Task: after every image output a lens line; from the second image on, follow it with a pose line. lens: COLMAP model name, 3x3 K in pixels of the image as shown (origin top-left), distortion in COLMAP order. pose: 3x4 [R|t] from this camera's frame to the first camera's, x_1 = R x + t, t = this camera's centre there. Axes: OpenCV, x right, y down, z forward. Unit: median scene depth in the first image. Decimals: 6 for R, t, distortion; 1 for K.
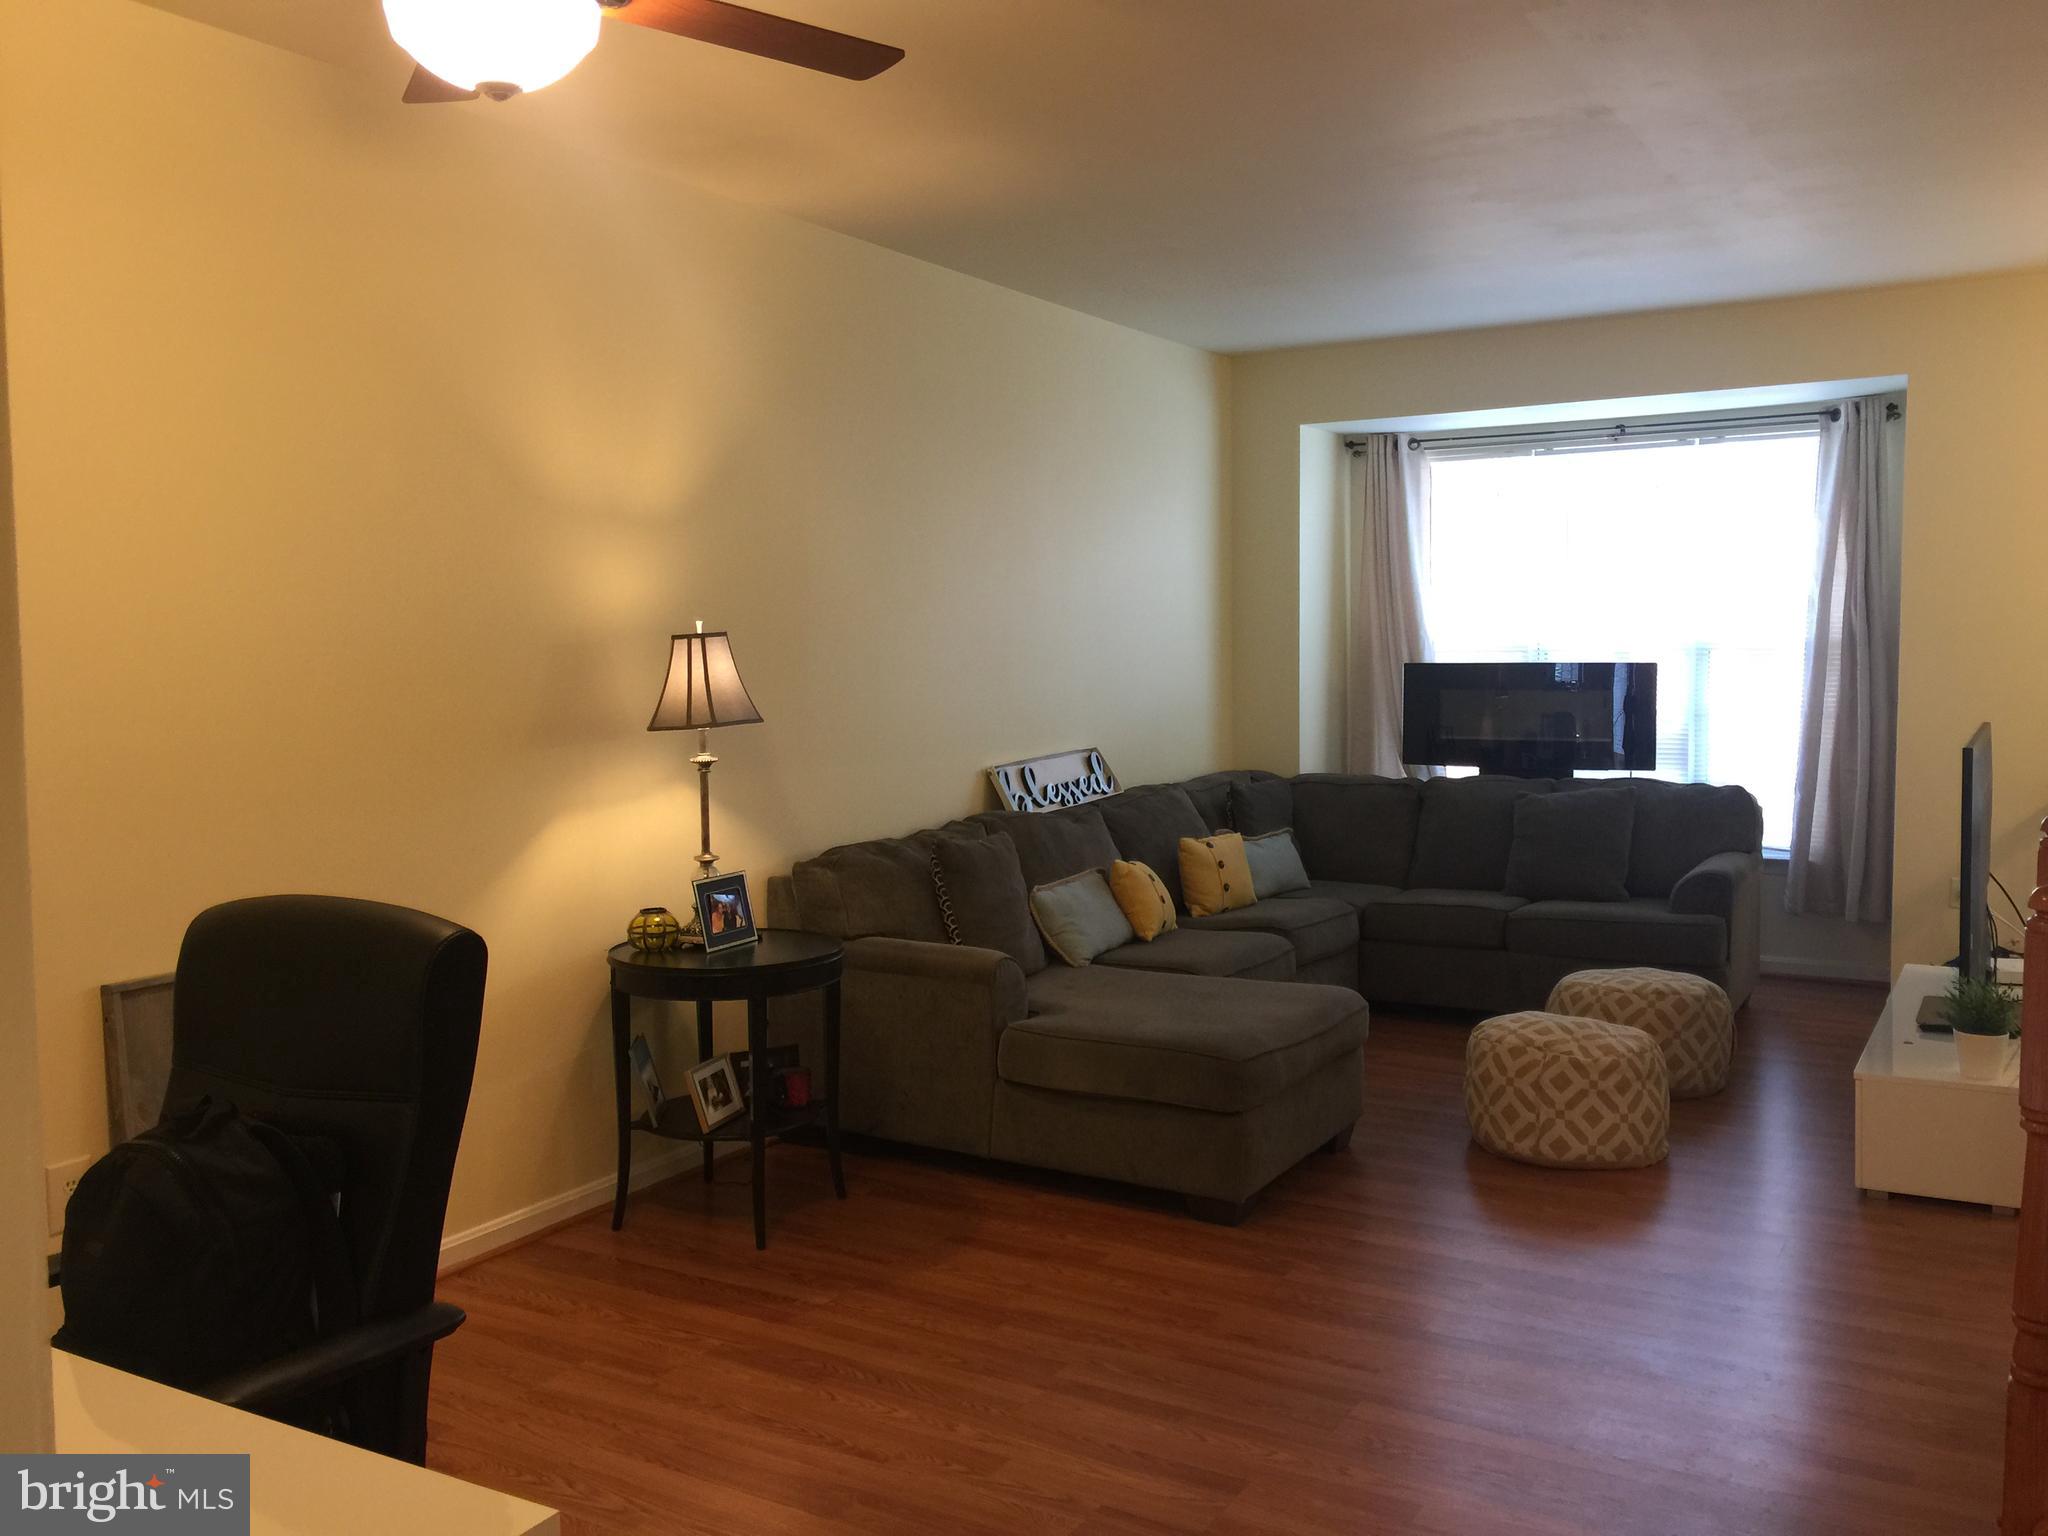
lens RADIAL K [[1809.8, 0, 1024.0], [0, 1809.8, 768.0], [0, 0, 1]] dist [0.053128, -0.016026]
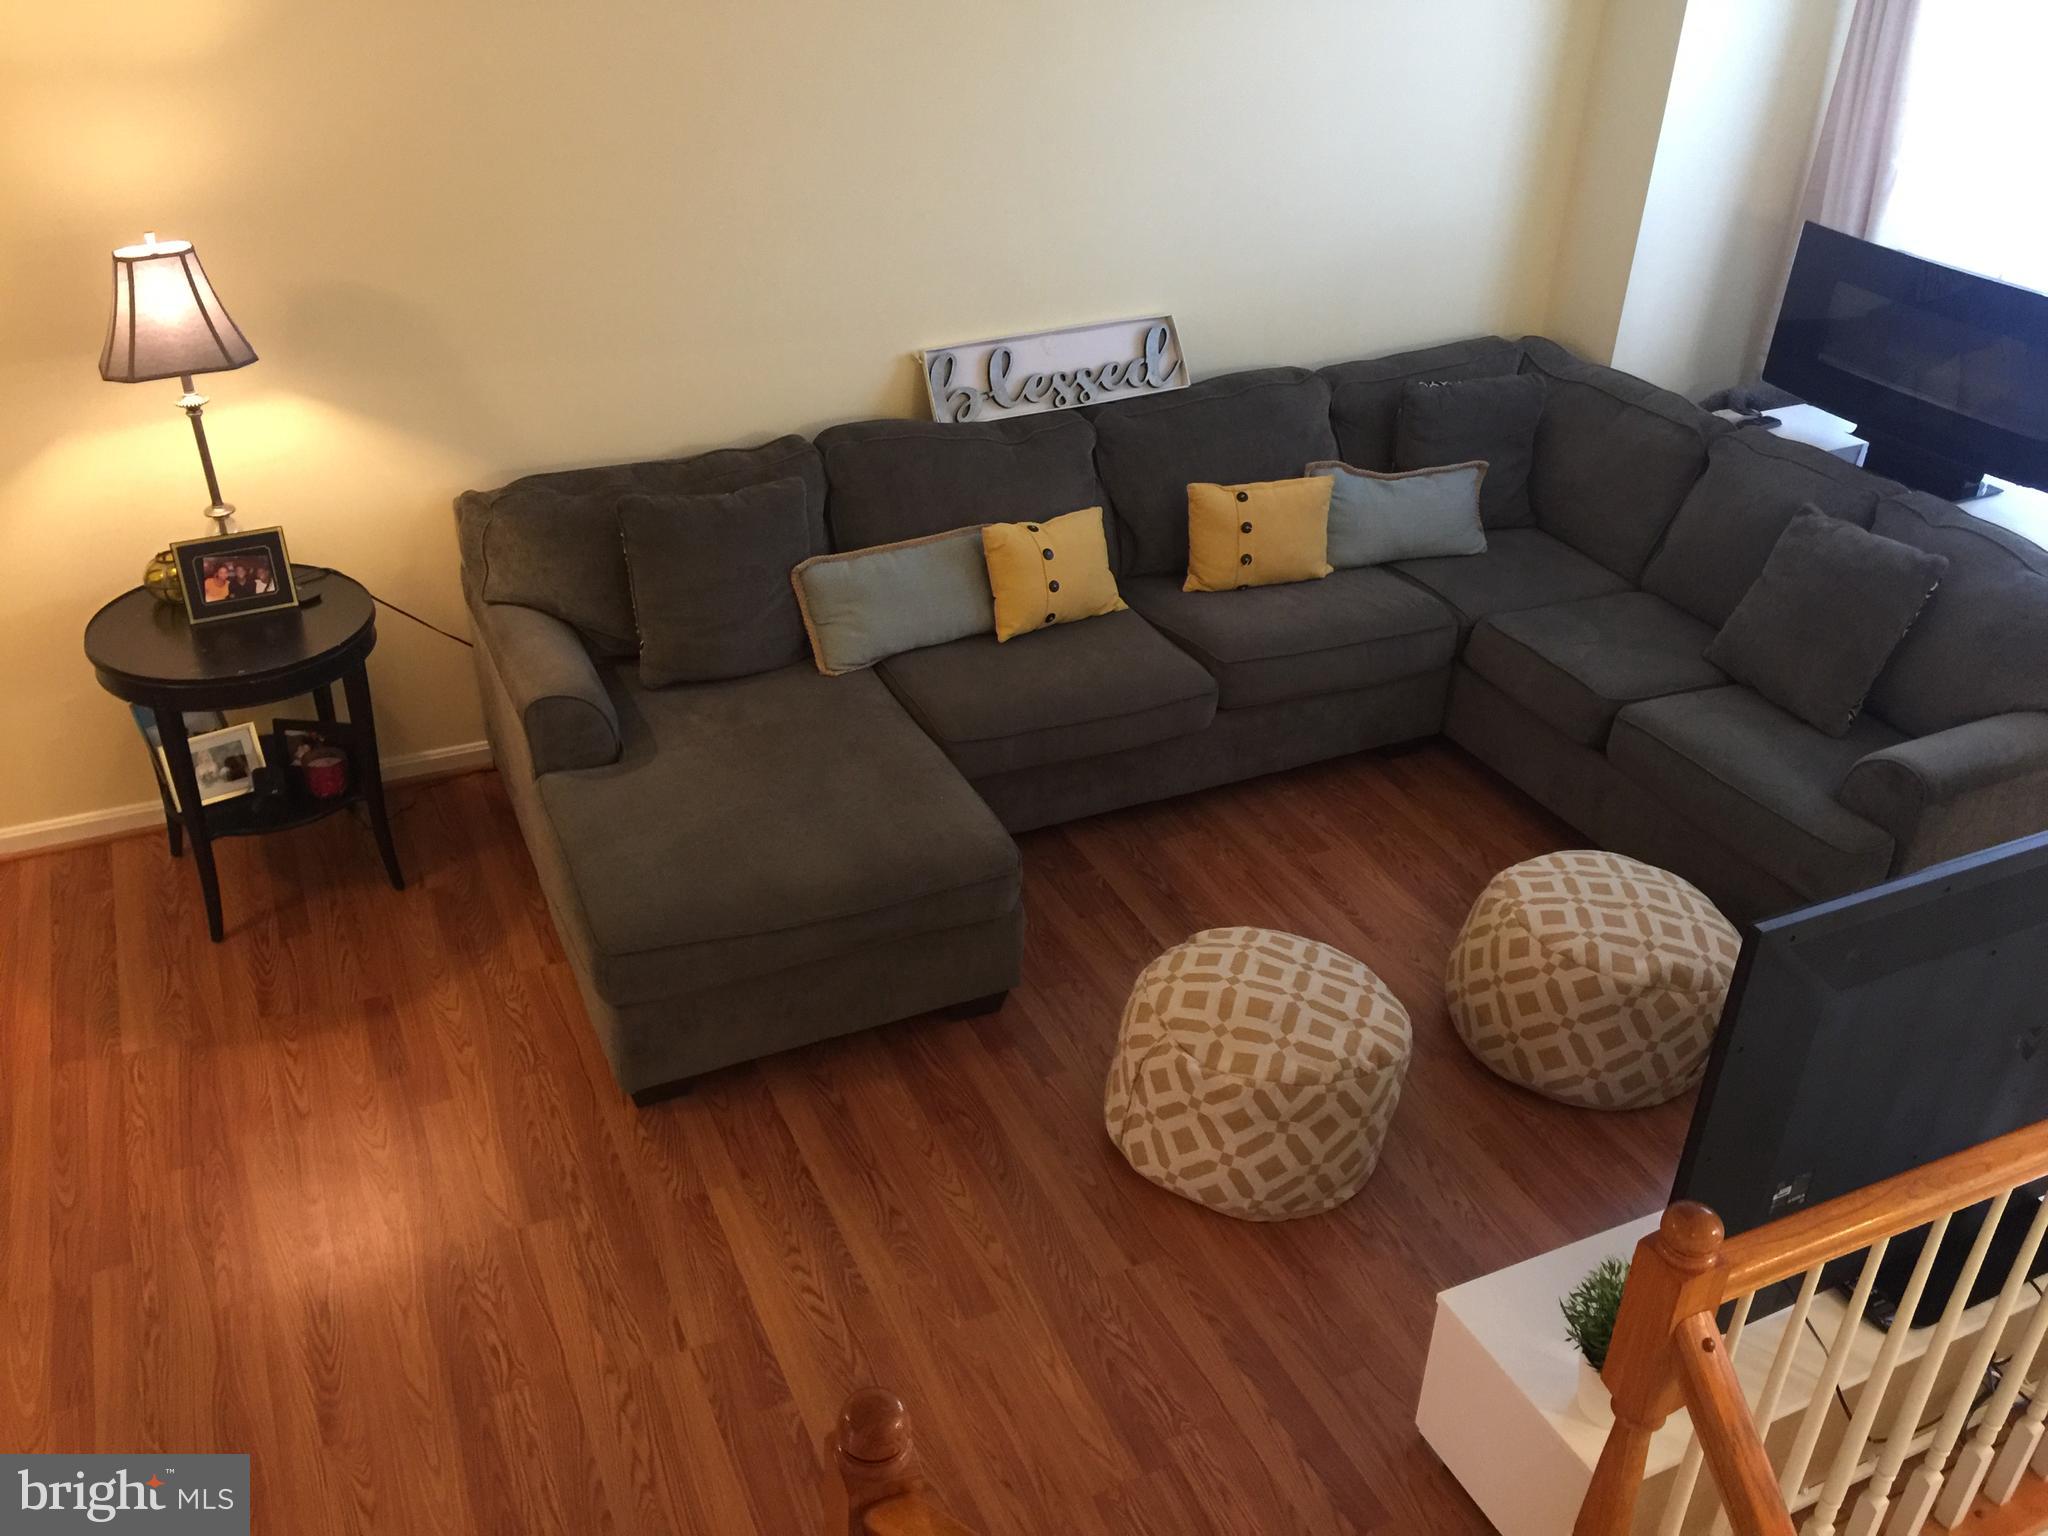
lens RADIAL K [[1809.8, 0, 1024.0], [0, 1809.8, 768.0], [0, 0, 1]] dist [0.053128, -0.016026]
pose [[0.813432, 0.326802, -0.481175, 0.547371], [-0.076005, 0.879870, 0.469098, -0.257814], [0.576673, -0.345007, 0.740553, 0.488748]]
